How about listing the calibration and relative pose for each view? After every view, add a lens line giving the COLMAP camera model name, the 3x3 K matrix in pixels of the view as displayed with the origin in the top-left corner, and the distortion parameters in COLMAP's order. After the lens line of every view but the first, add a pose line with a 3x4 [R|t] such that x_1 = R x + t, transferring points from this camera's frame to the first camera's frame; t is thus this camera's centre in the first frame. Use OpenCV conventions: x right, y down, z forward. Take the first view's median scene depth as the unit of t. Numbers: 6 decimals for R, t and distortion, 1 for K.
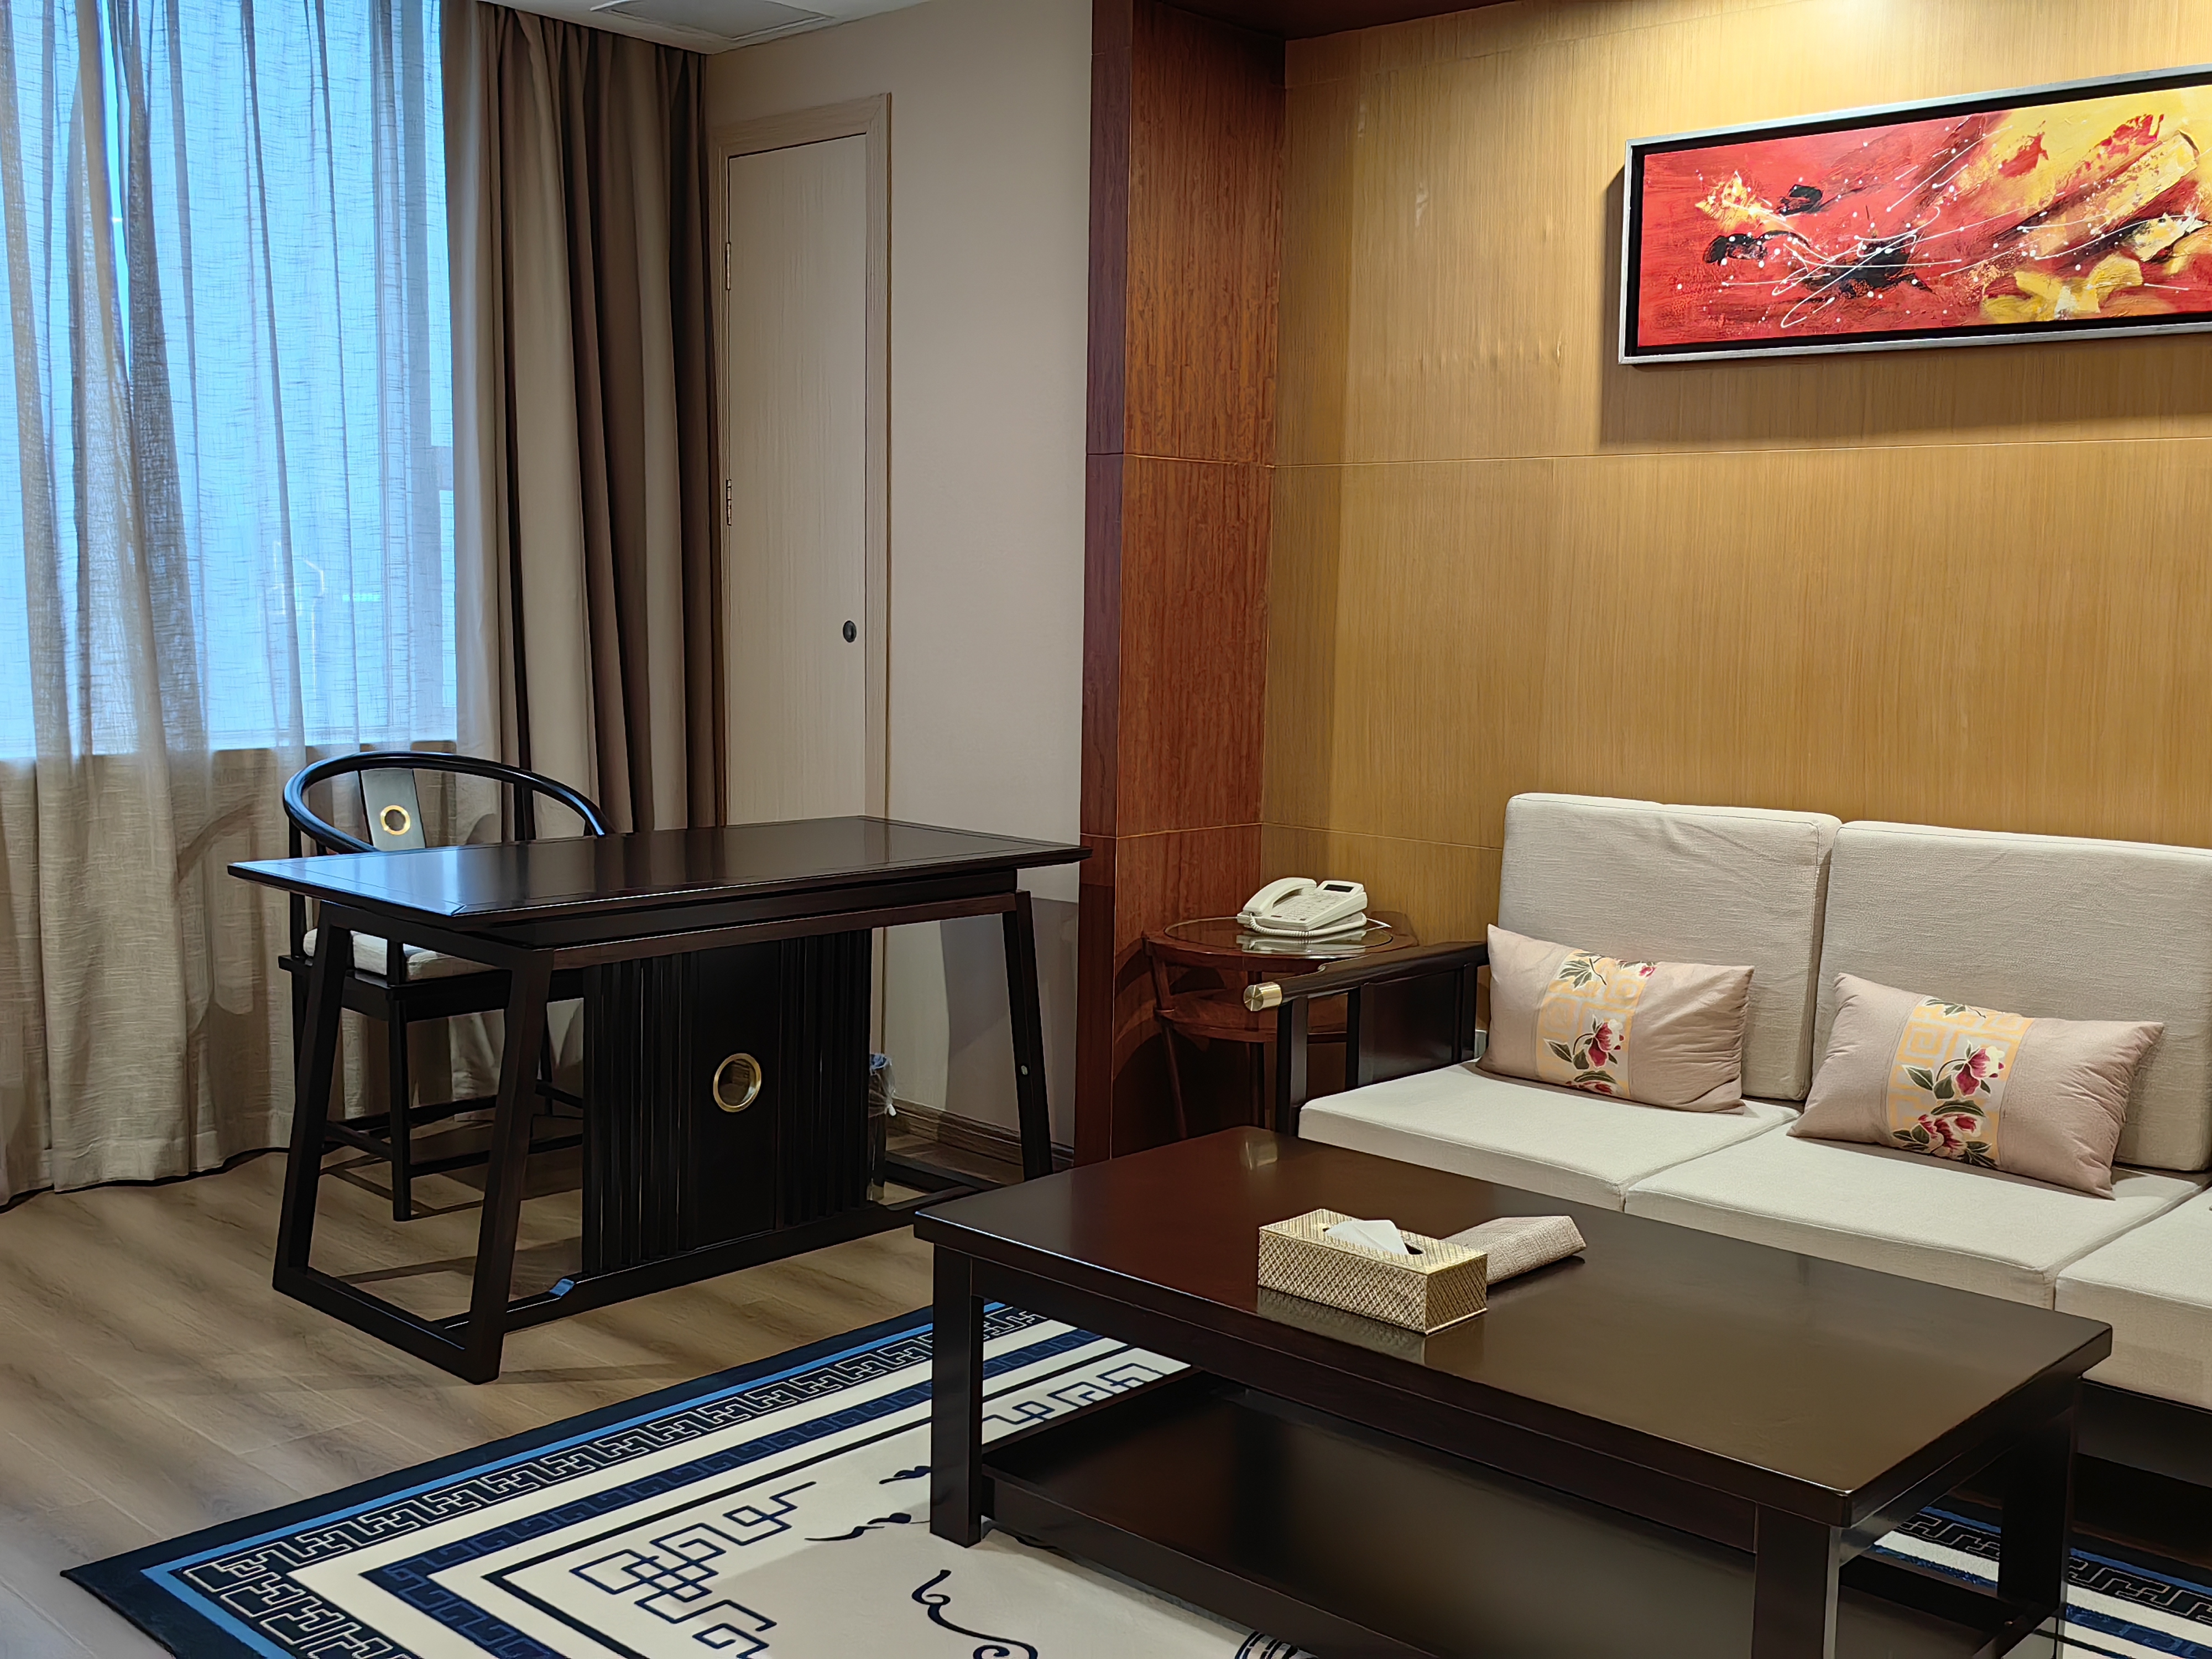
lens RADIAL K [[2198.1, 0, 1106.0], [0, 2198.1, 829.5], [0, 0, 1]] dist [0.166894, -0.464121]
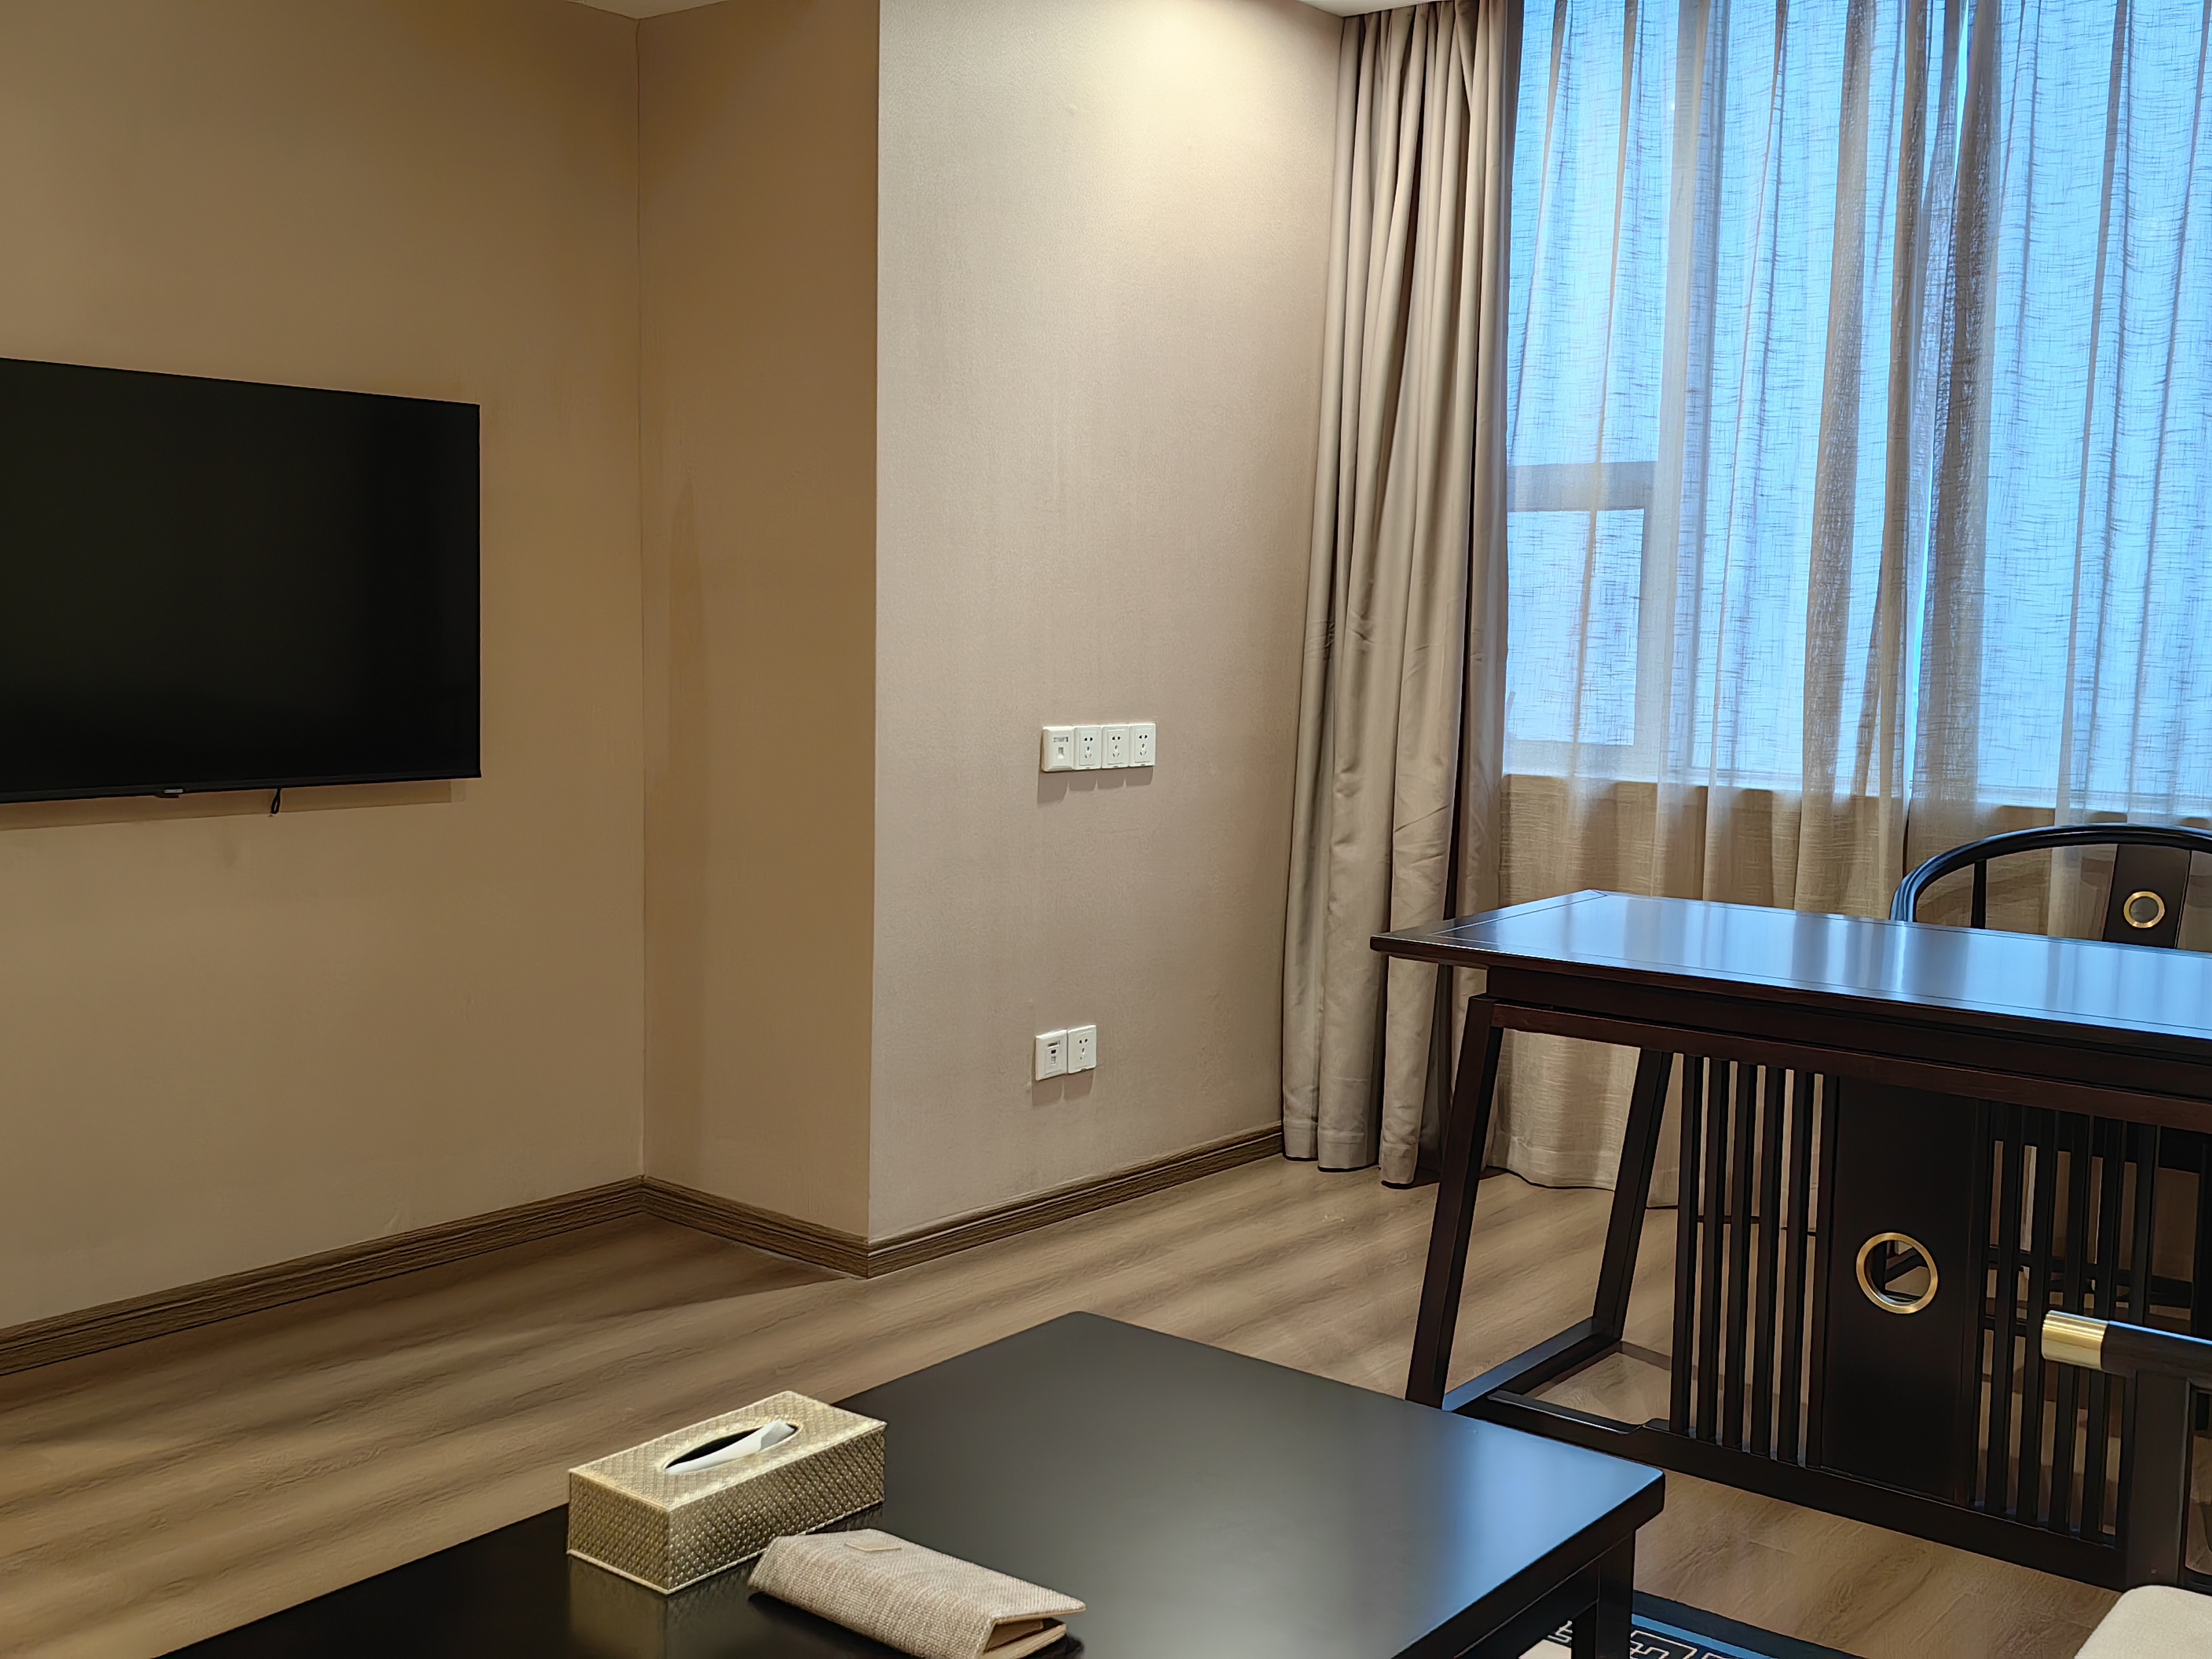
lens RADIAL K [[2198.1, 0, 1106.0], [0, 2198.1, 829.5], [0, 0, 1]] dist [0.166894, -0.464121]
pose [[0.048532, 0.078153, -0.995759, 0.488093], [-0.132302, 0.988653, 0.071147, -0.044459], [0.990021, 0.128288, 0.058321, 0.624404]]
